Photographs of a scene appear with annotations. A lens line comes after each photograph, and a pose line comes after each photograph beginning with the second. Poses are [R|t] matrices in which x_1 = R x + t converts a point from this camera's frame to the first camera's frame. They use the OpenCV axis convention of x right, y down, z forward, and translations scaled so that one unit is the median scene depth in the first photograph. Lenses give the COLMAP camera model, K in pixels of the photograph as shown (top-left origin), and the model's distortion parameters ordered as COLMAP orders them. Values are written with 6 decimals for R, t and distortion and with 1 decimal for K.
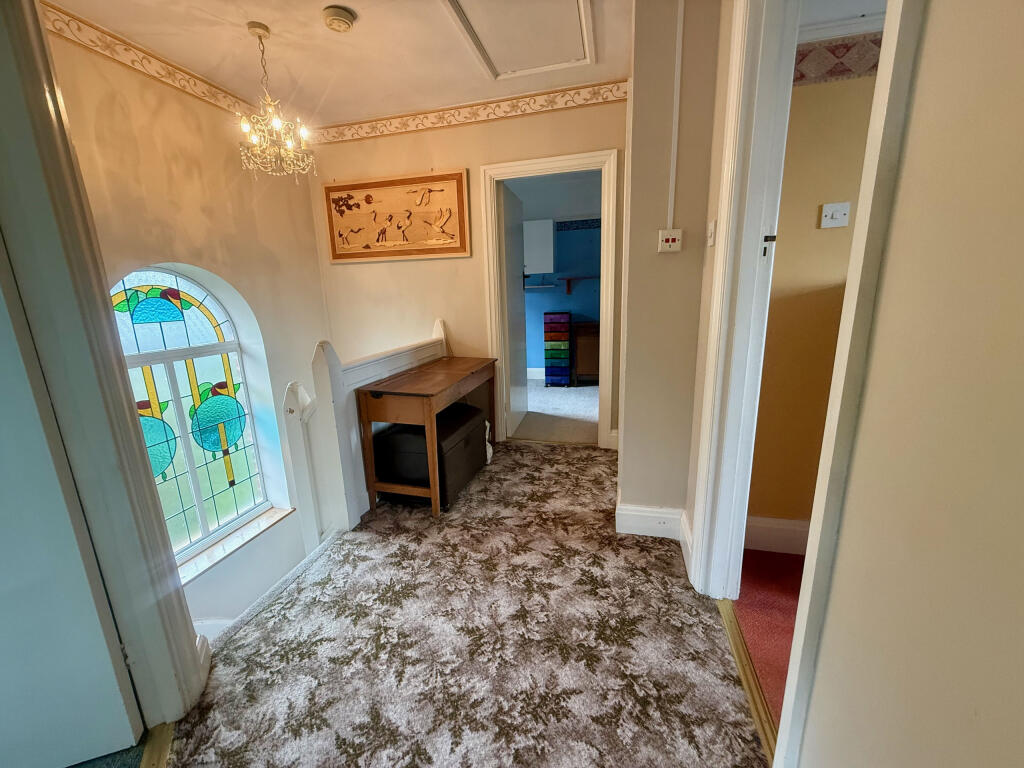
lens RADIAL K [[411.5, 0, 507.2], [0, 411.5, 385.8], [0, 0, 1]] dist [-0.007383, 0.000041]
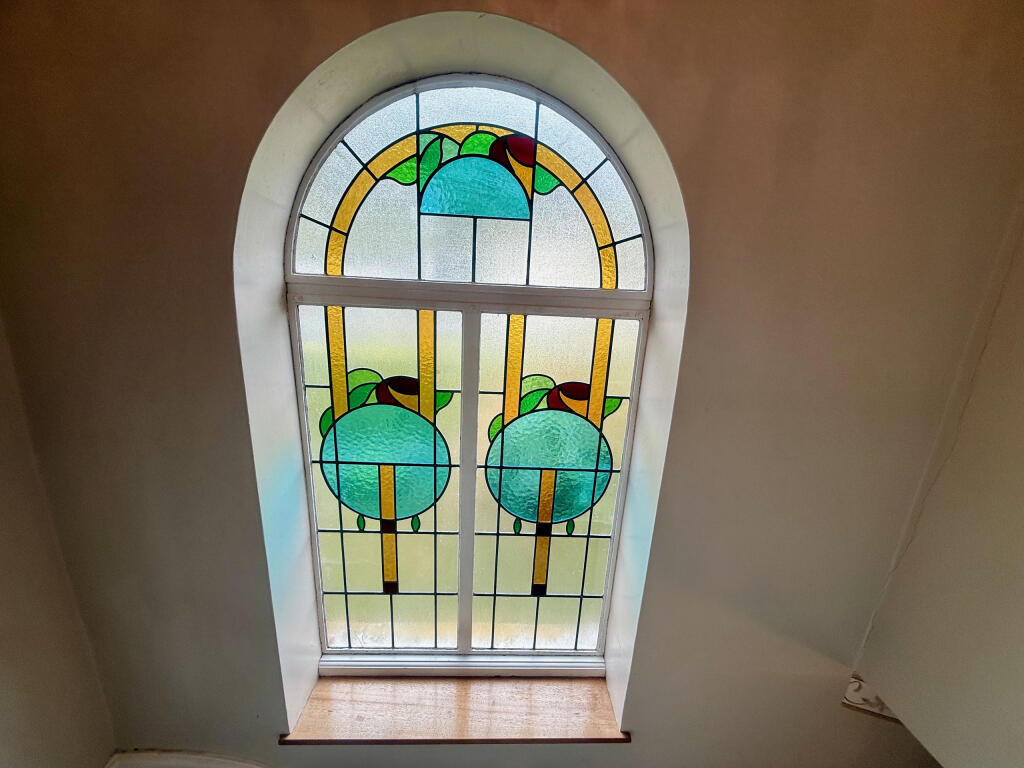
lens RADIAL K [[411.5, 0, 509.8], [0, 411.5, 375.3], [0, 0, 1]] dist [-0.007383, 0.000041]
pose [[0.293995, 0.302046, -0.906827, -0.378752], [-0.264530, 0.937409, 0.226471, -0.102578], [0.918472, 0.173301, 0.355493, 0.873258]]
